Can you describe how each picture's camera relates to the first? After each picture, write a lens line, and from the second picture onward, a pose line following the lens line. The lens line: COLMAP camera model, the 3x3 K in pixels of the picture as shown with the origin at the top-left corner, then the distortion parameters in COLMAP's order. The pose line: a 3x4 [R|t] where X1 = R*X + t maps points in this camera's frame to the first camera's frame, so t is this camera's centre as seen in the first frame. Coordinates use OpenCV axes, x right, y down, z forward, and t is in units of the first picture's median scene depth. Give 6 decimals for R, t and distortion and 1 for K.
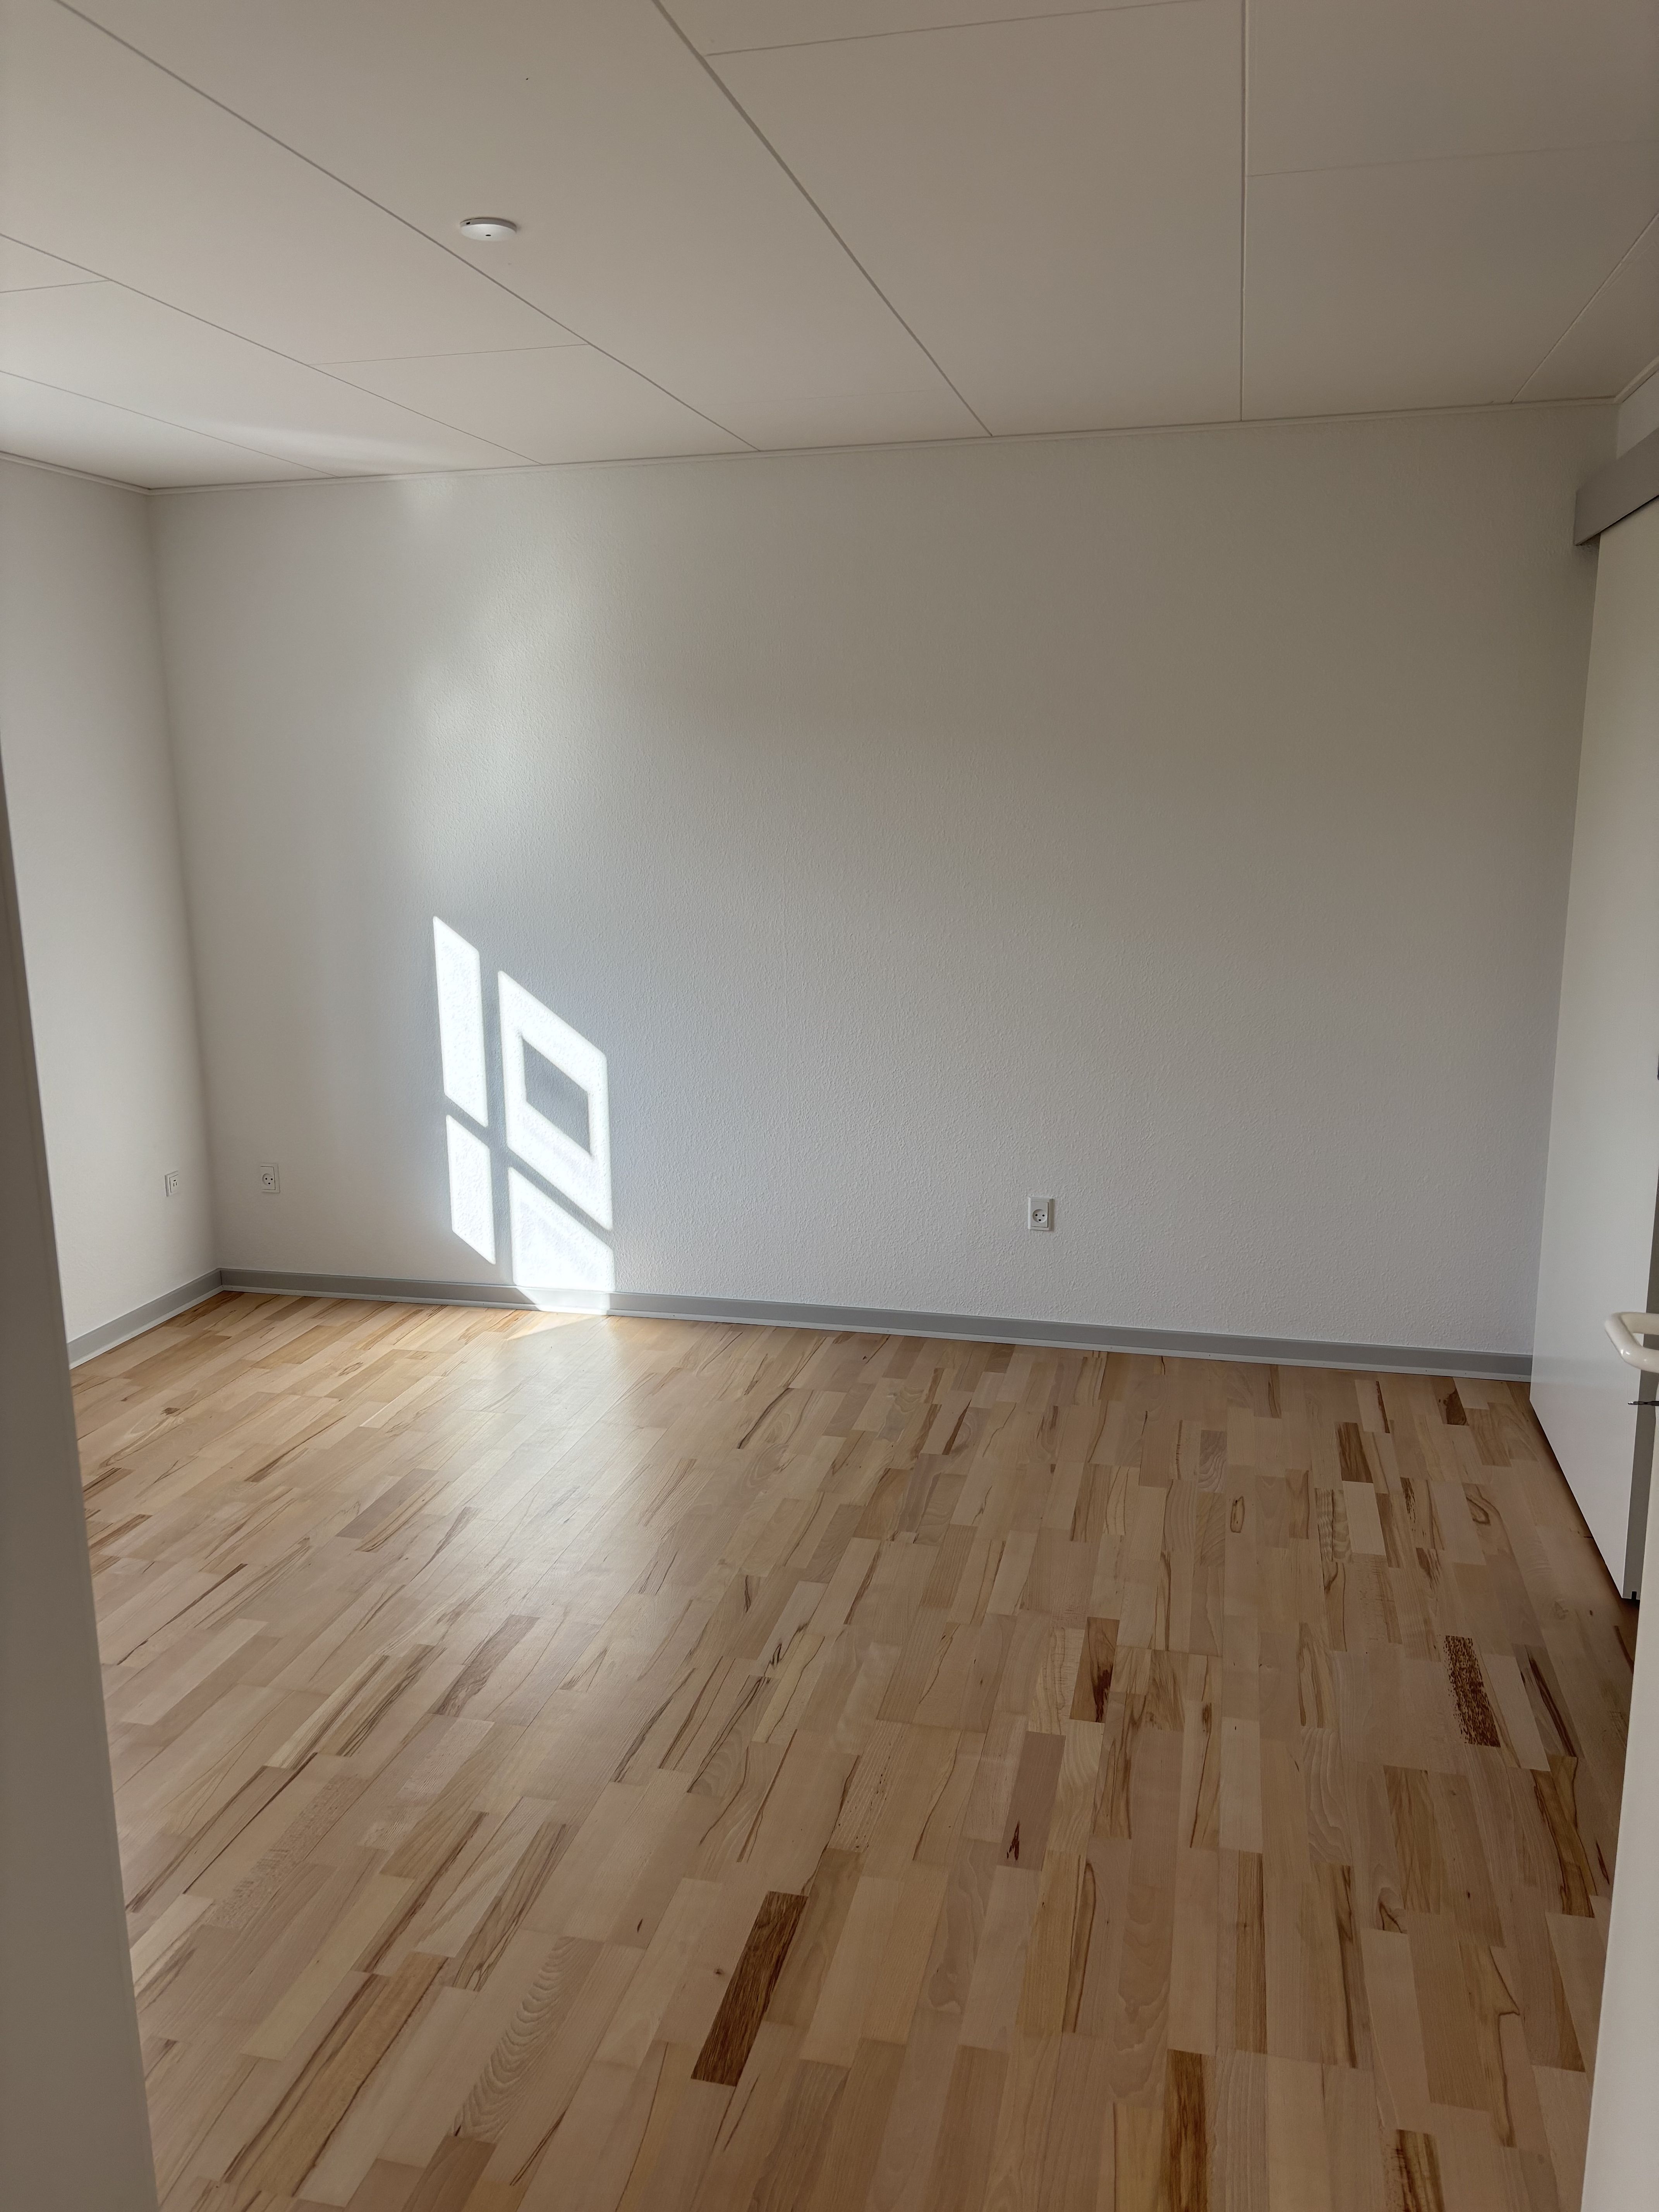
lens RADIAL K [[1662.0, 0, 831.7], [0, 1662.0, 1105.9], [0, 0, 1]] dist [0.027233, -0.027917]
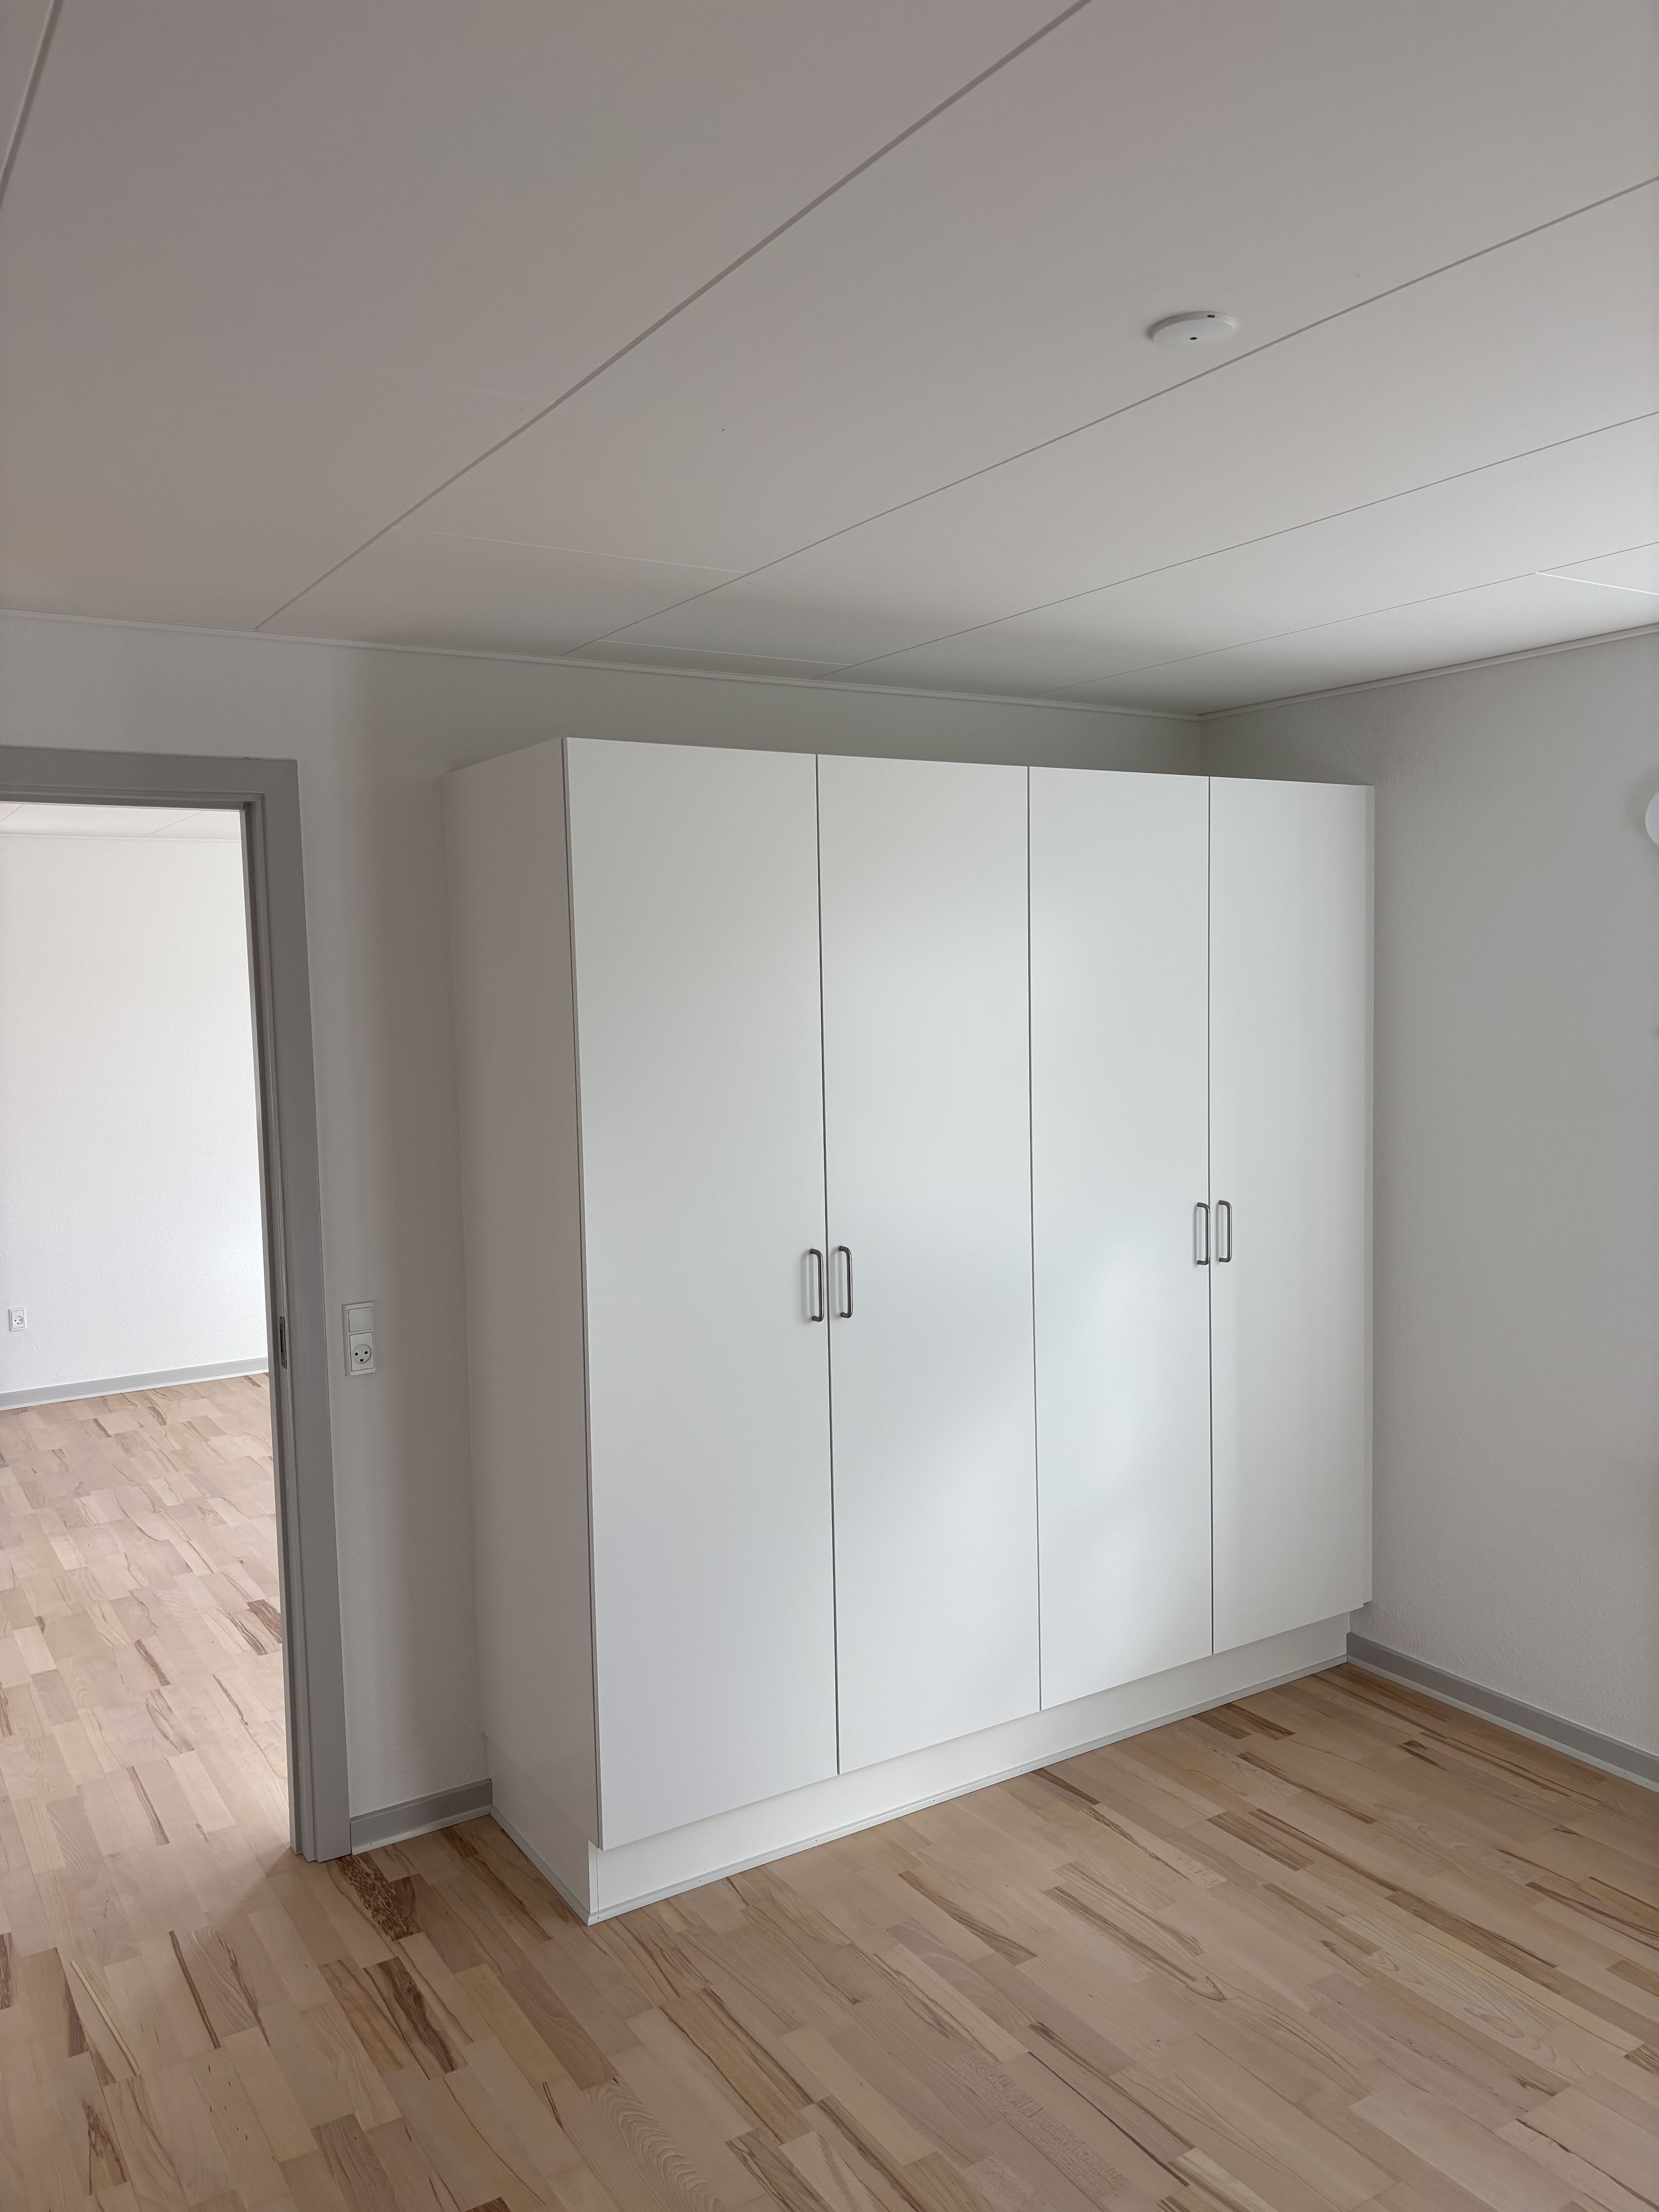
lens RADIAL K [[1662.0, 0, 829.6], [0, 1662.0, 1109.3], [0, 0, 1]] dist [0.027233, -0.027917]
pose [[-0.691380, 0.083697, -0.717627, 0.487888], [-0.120894, 0.965862, 0.229120, -0.404406], [0.712305, 0.245166, -0.657659, 1.622228]]
